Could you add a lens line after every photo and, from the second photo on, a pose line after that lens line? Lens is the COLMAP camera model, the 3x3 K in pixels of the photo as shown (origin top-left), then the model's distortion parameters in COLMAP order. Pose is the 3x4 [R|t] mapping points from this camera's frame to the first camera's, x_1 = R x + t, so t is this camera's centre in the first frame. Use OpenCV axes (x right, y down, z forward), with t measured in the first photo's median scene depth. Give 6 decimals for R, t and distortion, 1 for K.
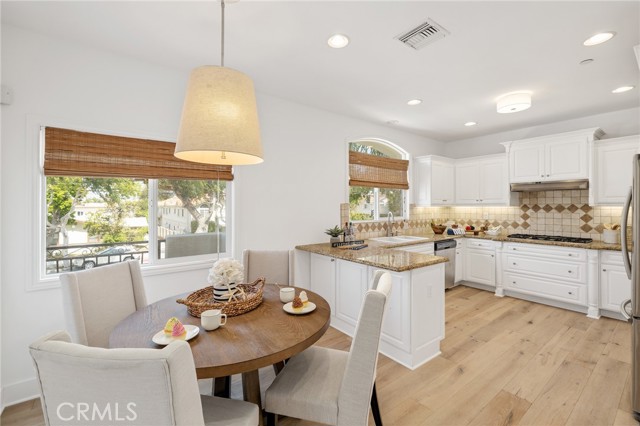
lens RADIAL K [[271.6, 0, 318.9], [0, 271.6, 206.5], [0, 0, 1]] dist [0.000423, -0.000275]
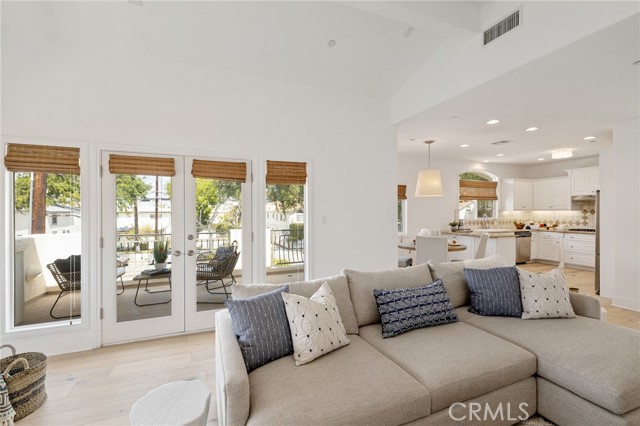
lens RADIAL K [[271.6, 0, 321.2], [0, 271.6, 213.1], [0, 0, 1]] dist [0.000423, -0.000275]
pose [[0.965323, 0.000785, -0.261056, -0.275354], [0.000198, 0.999993, 0.003741, 0.006757], [0.261057, -0.003663, 0.965316, -0.883988]]
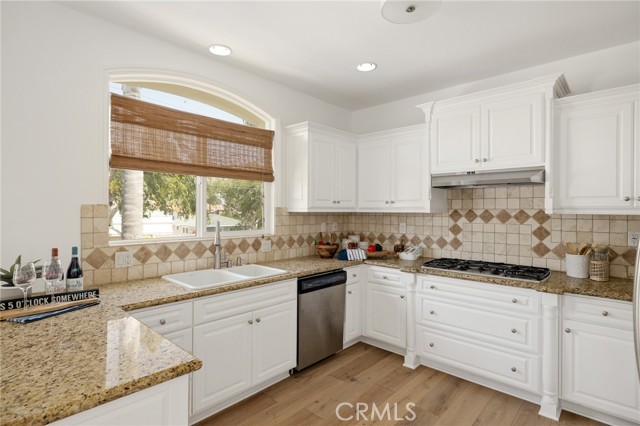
lens RADIAL K [[324.8, 0, 319.8], [0, 324.8, 211.8], [0, 0, 1]] dist [-0.003184, 0.000749]
pose [[0.984612, 0.006098, 0.174651, 0.343629], [-0.007006, 0.999965, 0.004582, -0.003798], [-0.174617, -0.005735, 0.984620, 0.345273]]
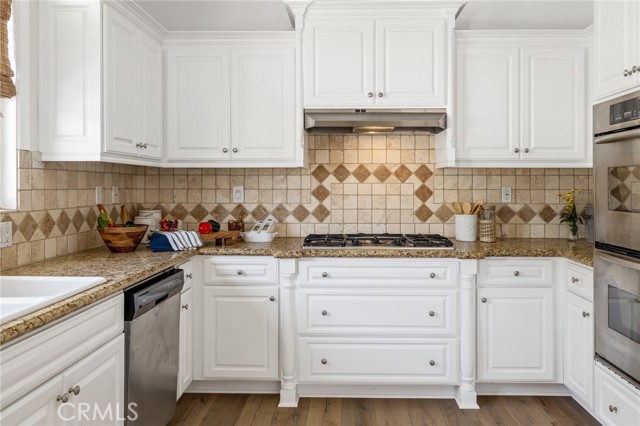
lens RADIAL K [[495.4, 0, 336.0], [0, 495.4, 187.4], [0, 0, 1]] dist [-0.001961, 0.003256]
pose [[0.621312, 0.000992, 0.783562, 0.168513], [-0.002009, 0.999998, 0.000328, 0.029912], [-0.783561, -0.001778, 0.621313, 0.518999]]
